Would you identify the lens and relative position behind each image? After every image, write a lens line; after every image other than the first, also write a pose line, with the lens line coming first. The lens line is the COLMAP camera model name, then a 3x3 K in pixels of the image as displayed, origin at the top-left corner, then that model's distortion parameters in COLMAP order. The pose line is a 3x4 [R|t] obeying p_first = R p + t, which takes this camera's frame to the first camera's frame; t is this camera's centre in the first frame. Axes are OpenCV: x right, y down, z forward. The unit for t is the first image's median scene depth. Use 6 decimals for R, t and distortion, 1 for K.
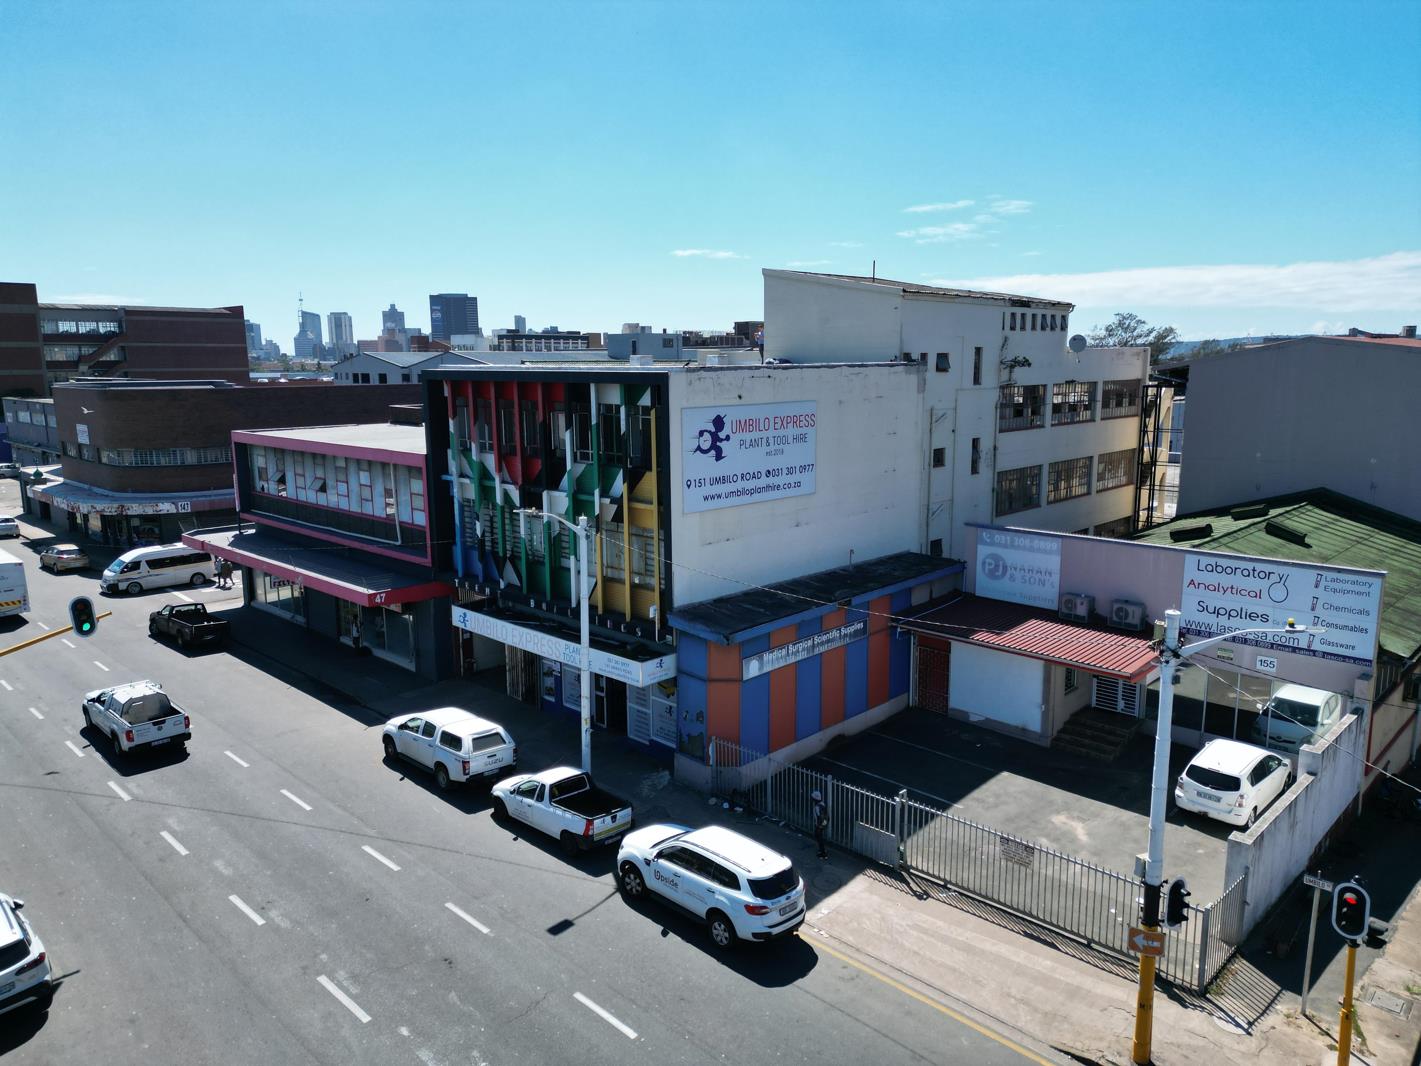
lens RADIAL K [[990.2, 0, 707.9], [0, 990.2, 530.6], [0, 0, 1]] dist [0.051743, -0.031306]
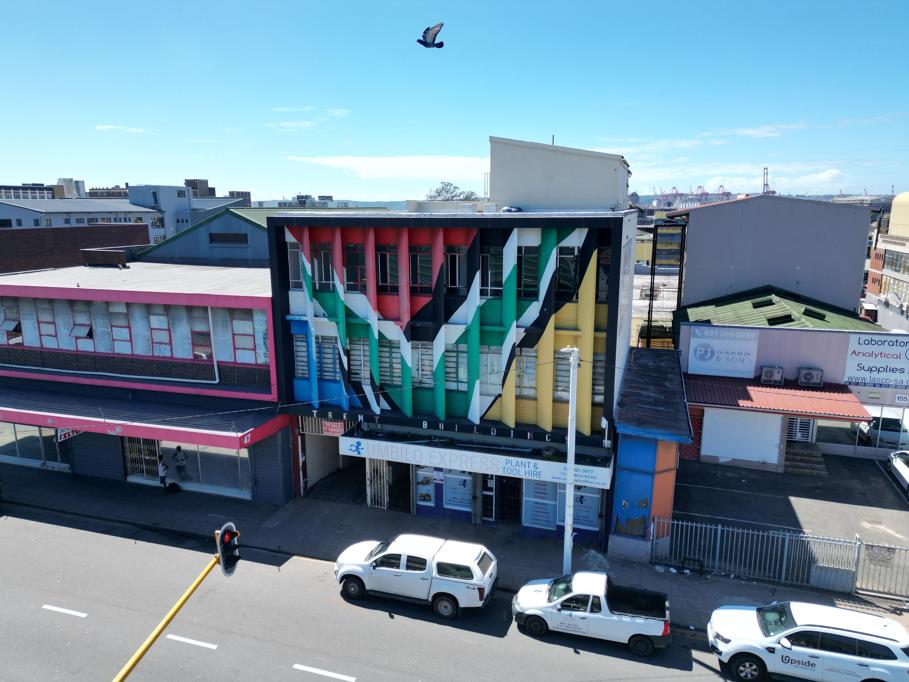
lens RADIAL K [[633.4, 0, 452.6], [0, 633.4, 341.7], [0, 0, 1]] dist [0.051743, -0.031306]
pose [[0.894022, -0.088994, 0.439096, -0.448122], [0.073501, 0.995928, 0.052199, -0.054808], [-0.441953, -0.014393, 0.896923, 0.335603]]
